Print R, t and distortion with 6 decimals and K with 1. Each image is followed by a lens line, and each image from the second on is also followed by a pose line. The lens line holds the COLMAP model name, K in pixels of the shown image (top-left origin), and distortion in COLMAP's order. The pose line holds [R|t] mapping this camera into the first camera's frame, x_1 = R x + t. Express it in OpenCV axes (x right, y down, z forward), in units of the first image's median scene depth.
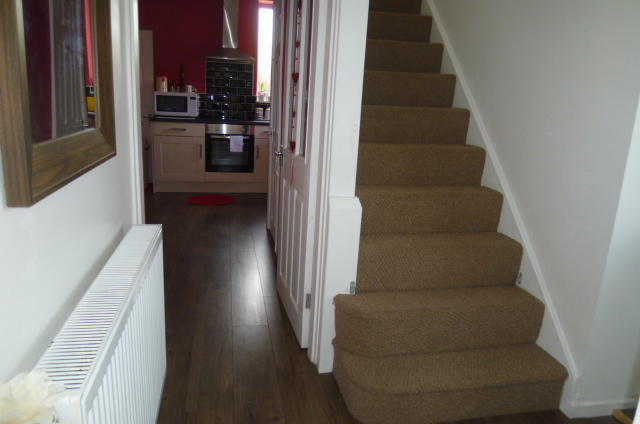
lens RADIAL K [[465.2, 0, 320.0], [0, 465.2, 212.0], [0, 0, 1]] dist [-0.031302, 0.000962]
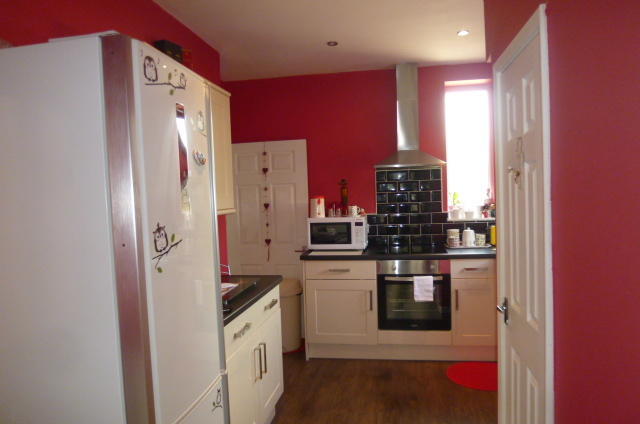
lens RADIAL K [[465.2, 0, 320.0], [0, 465.2, 212.0], [0, 0, 1]] dist [-0.031302, 0.000962]
pose [[0.933969, -0.068293, -0.350767, -0.078015], [-0.005166, 0.978886, -0.204342, -0.116734], [0.357316, 0.192662, 0.913896, 0.321710]]
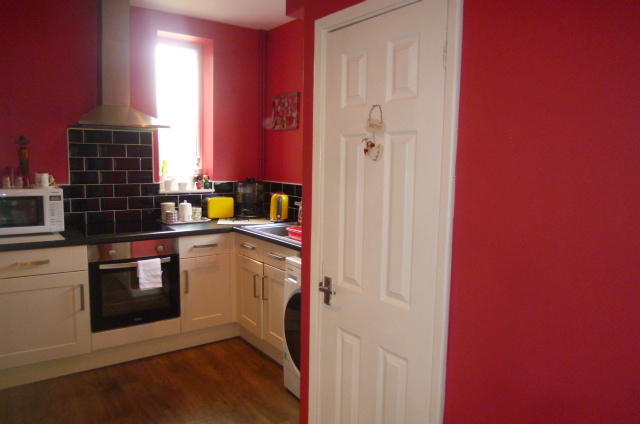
lens RADIAL K [[465.2, 0, 320.0], [0, 465.2, 212.0], [0, 0, 1]] dist [-0.031302, 0.000962]
pose [[0.908595, -0.081639, 0.409621, -0.214405], [0.128550, 0.987766, -0.088275, -0.143710], [-0.397404, 0.132863, 0.907975, 0.402189]]
